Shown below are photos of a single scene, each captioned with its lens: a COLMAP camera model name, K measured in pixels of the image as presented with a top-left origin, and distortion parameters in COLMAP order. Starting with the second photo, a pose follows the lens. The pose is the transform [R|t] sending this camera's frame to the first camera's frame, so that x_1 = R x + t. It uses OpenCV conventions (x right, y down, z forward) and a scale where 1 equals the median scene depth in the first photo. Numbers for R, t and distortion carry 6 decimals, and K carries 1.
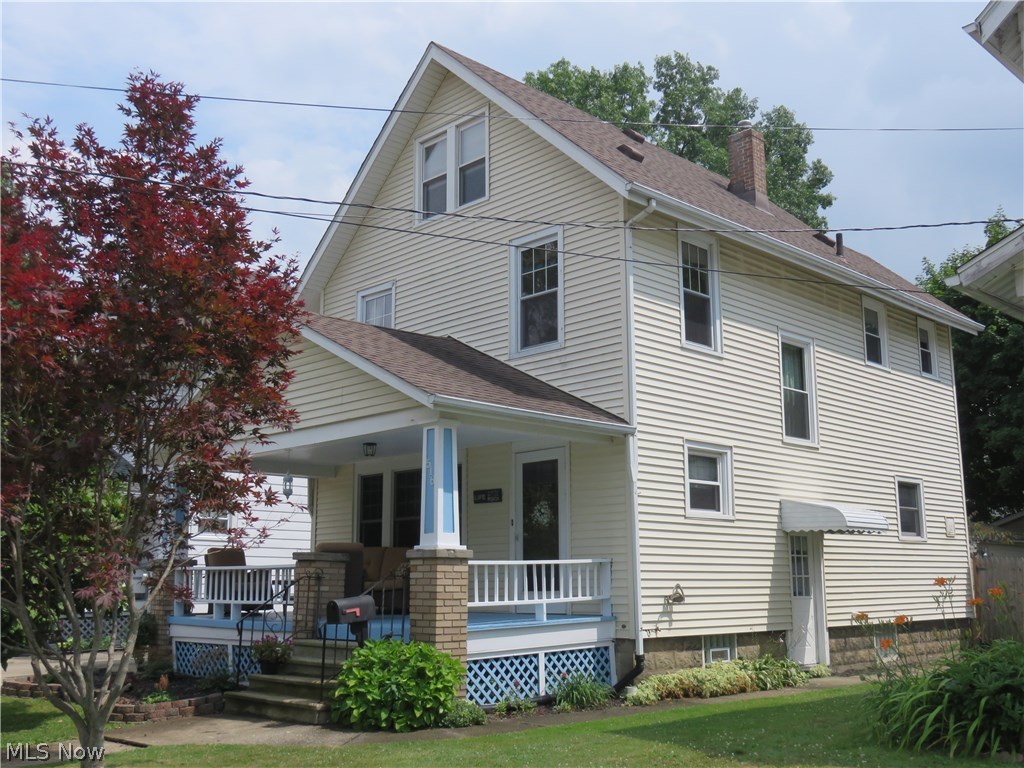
lens RADIAL K [[1038.6, 0, 512.0], [0, 1038.6, 384.0], [0, 0, 1]] dist [-0.002912, 0.015535]
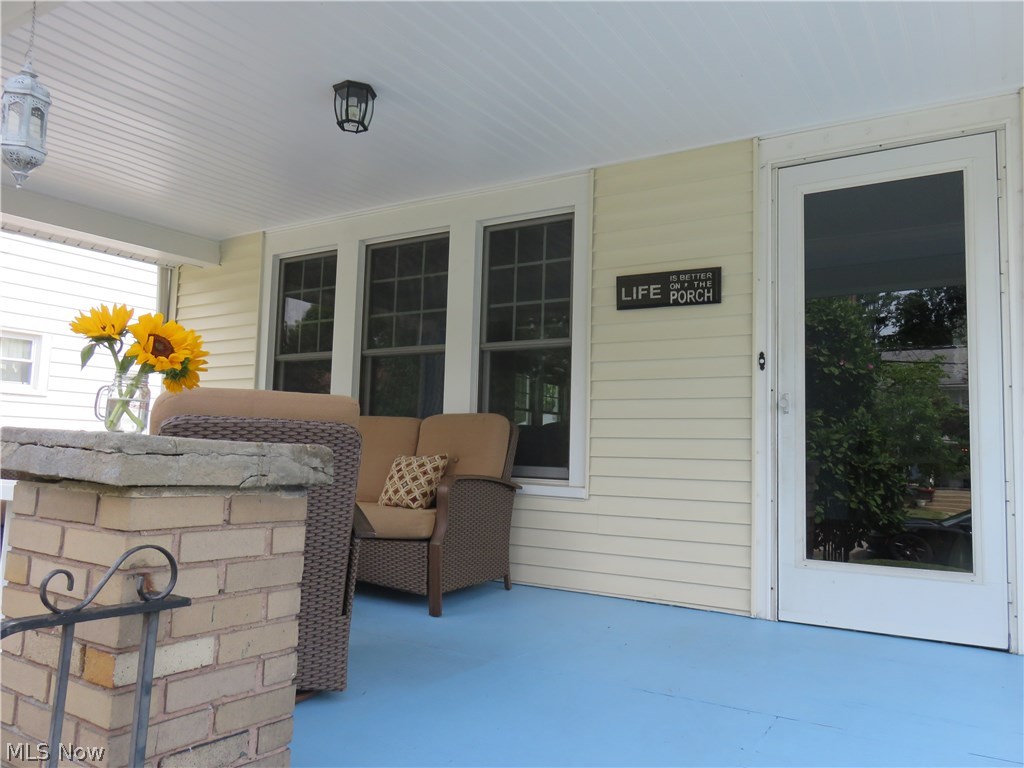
lens RADIAL K [[759.9, 0, 512.0], [0, 759.9, 384.0], [0, 0, 1]] dist [-0.005193, -0.006450]
pose [[0.973700, 0.050857, 0.222087, -0.148602], [-0.075320, 0.991815, 0.103105, 0.129146], [-0.215026, -0.117121, 0.969560, 0.819835]]
